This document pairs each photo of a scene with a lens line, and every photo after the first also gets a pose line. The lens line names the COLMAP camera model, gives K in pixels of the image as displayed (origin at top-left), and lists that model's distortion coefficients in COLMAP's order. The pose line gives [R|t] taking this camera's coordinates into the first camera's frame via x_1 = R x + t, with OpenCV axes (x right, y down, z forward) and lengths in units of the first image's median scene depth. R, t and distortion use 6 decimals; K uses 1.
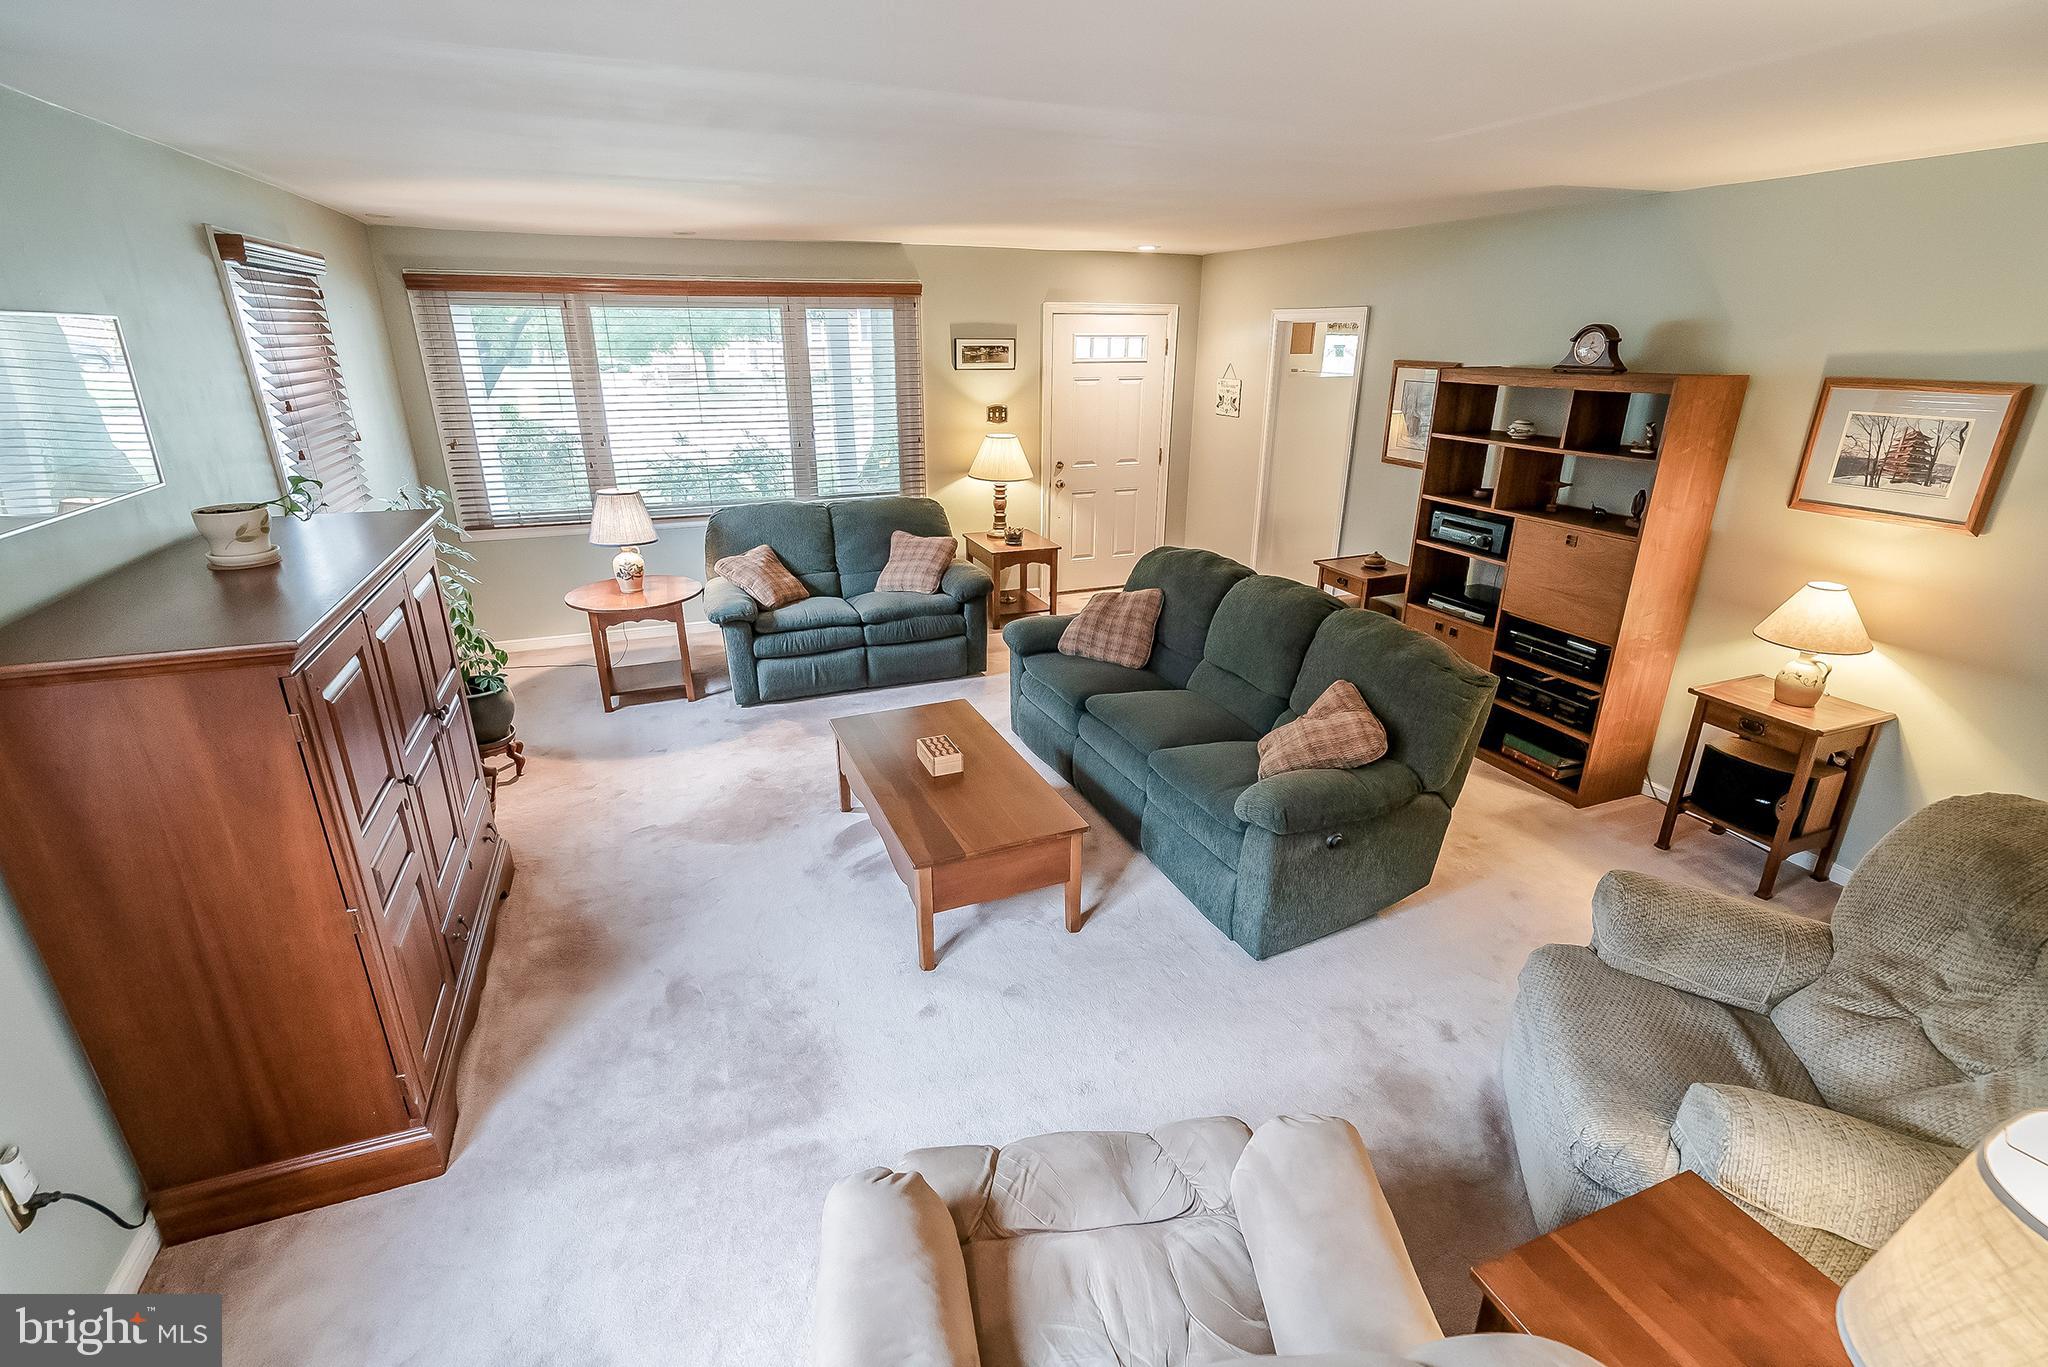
lens RADIAL K [[923.3, 0, 976.3], [0, 923.3, 684.5], [0, 0, 1]] dist [-0.001105, -0.000010]
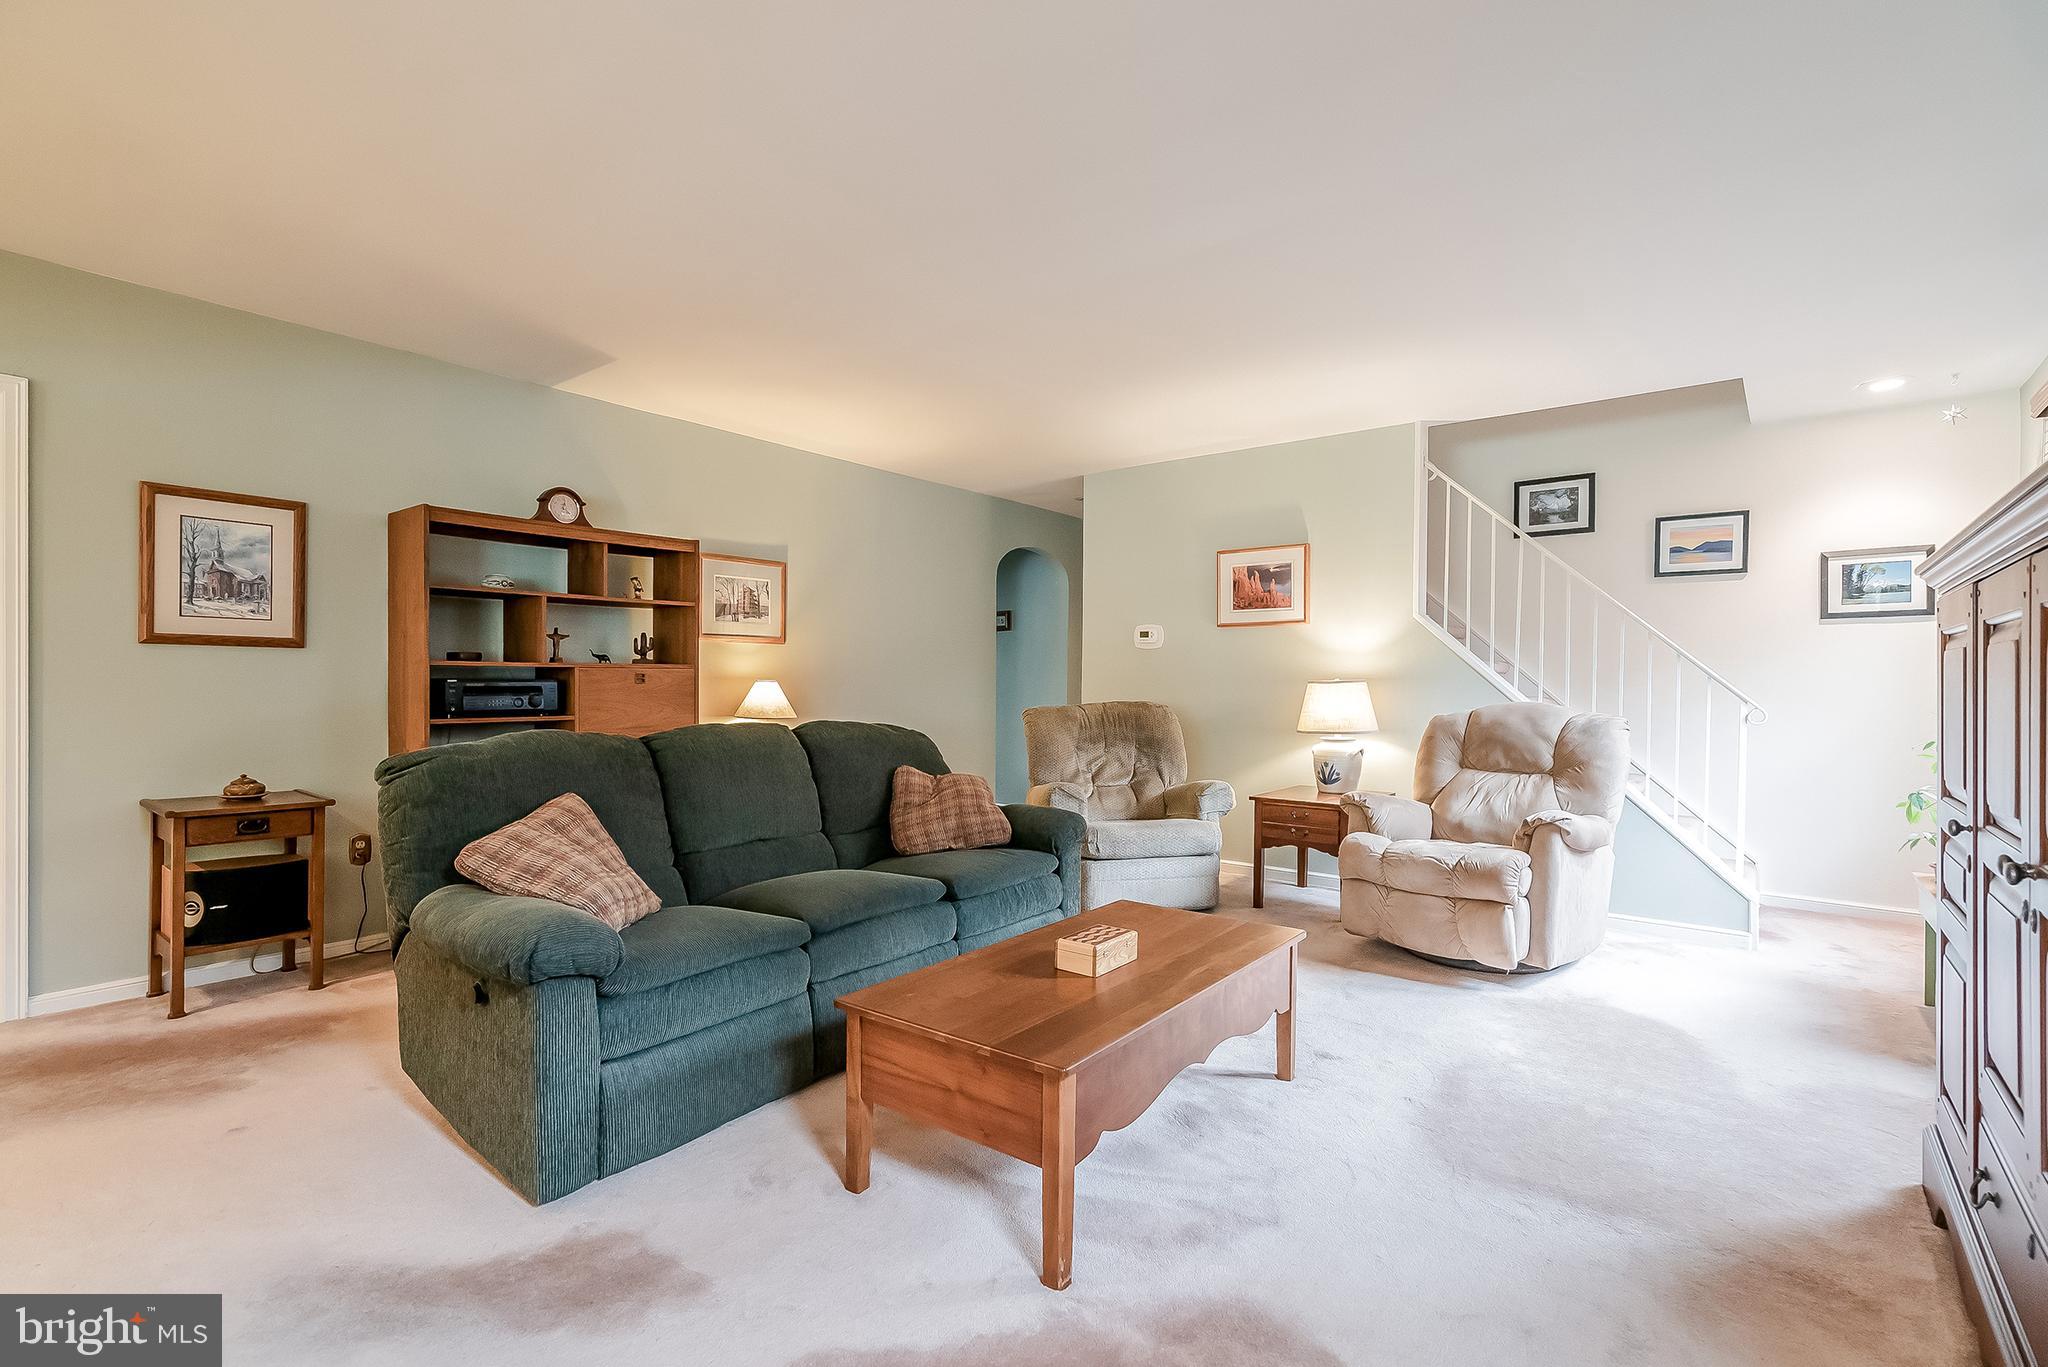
lens RADIAL K [[923.3, 0, 1023.9], [0, 923.3, 676.1], [0, 0, 1]] dist [-0.001105, -0.000010]
pose [[-0.533001, -0.002392, 0.846111, -0.616778], [0.293106, 0.937556, 0.187291, -0.279670], [-0.793725, 0.347827, -0.499017, 1.432252]]
